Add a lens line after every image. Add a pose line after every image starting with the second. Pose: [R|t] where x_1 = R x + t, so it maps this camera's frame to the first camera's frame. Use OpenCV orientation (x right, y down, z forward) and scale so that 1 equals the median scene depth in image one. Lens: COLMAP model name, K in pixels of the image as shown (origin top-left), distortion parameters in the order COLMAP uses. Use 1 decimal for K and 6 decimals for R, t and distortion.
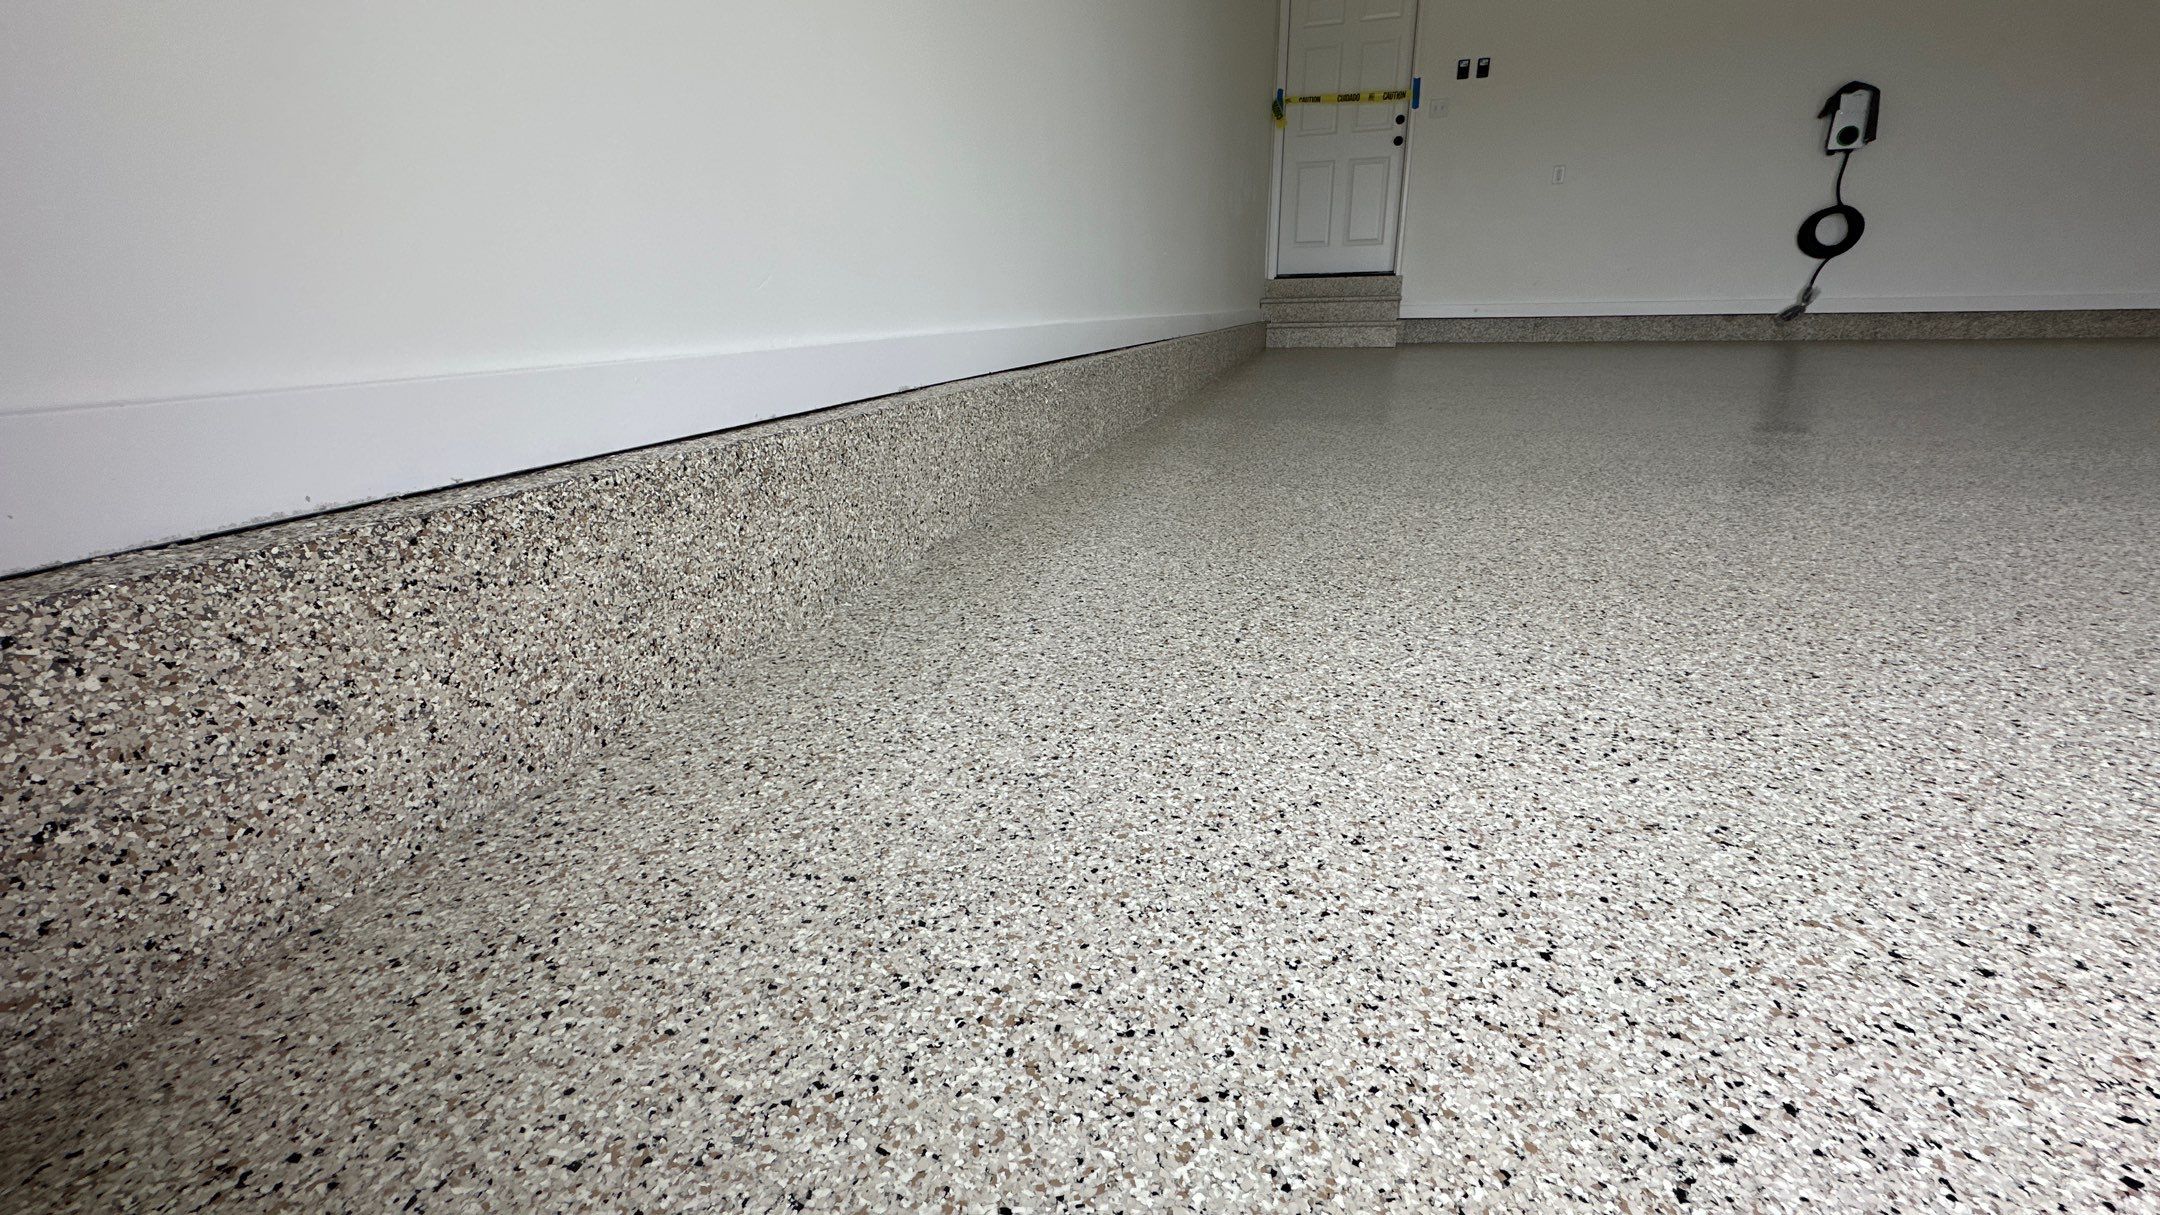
lens RADIAL K [[862.7, 0, 1081.0], [0, 862.7, 603.6], [0, 0, 1]] dist [0.000435, 0.000291]
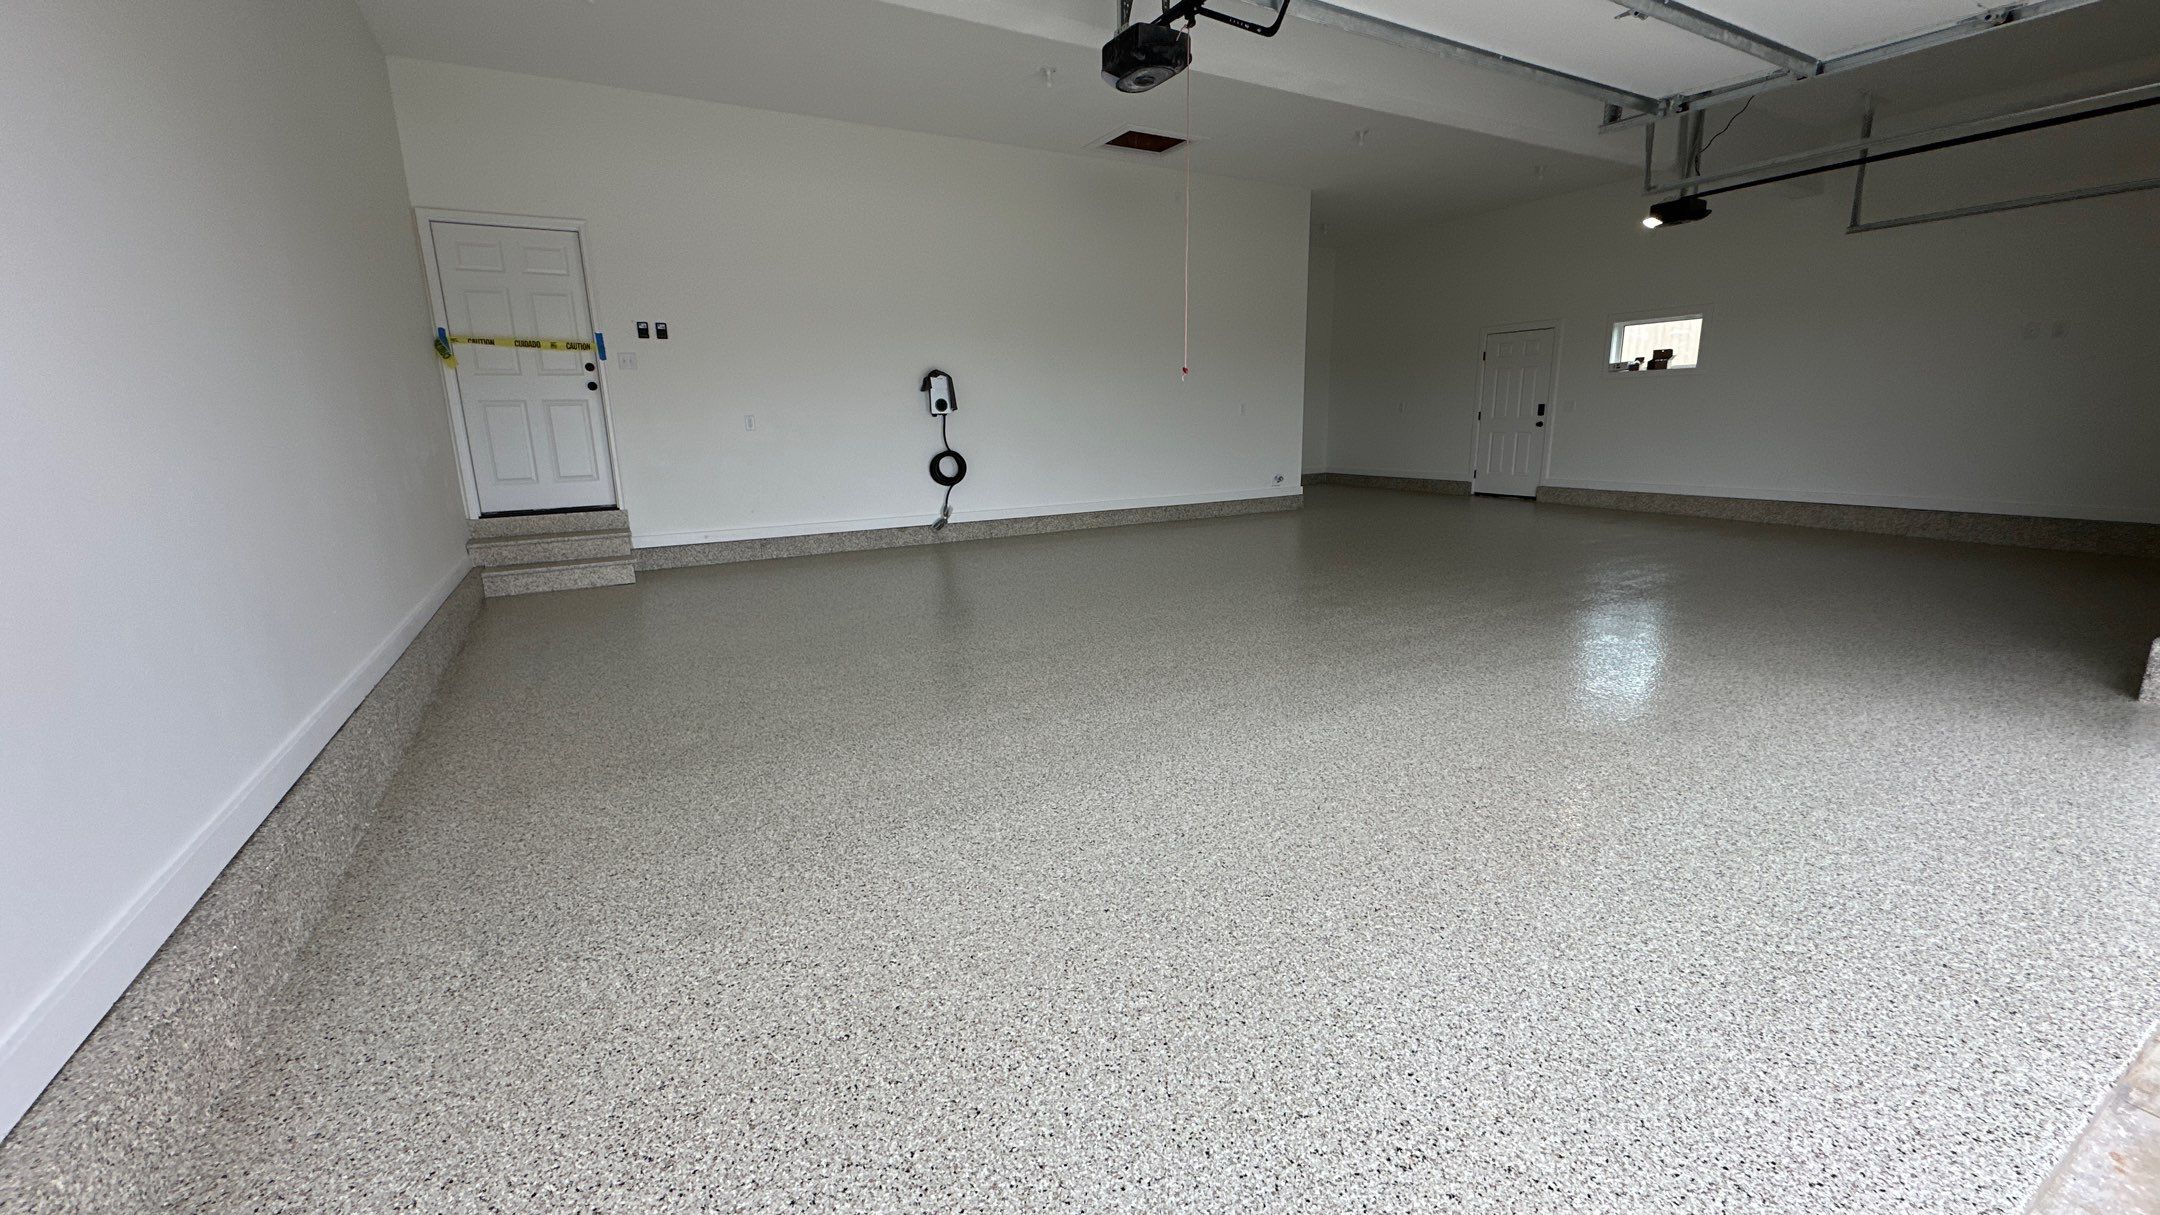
lens RADIAL K [[862.7, 0, 1081.0], [0, 862.7, 603.6], [0, 0, 1]] dist [0.000435, 0.000291]
pose [[0.686889, -0.153457, 0.710376, -0.001256], [0.244618, 0.969239, -0.027153, -0.123625], [-0.684358, 0.192422, 0.703298, -0.072479]]
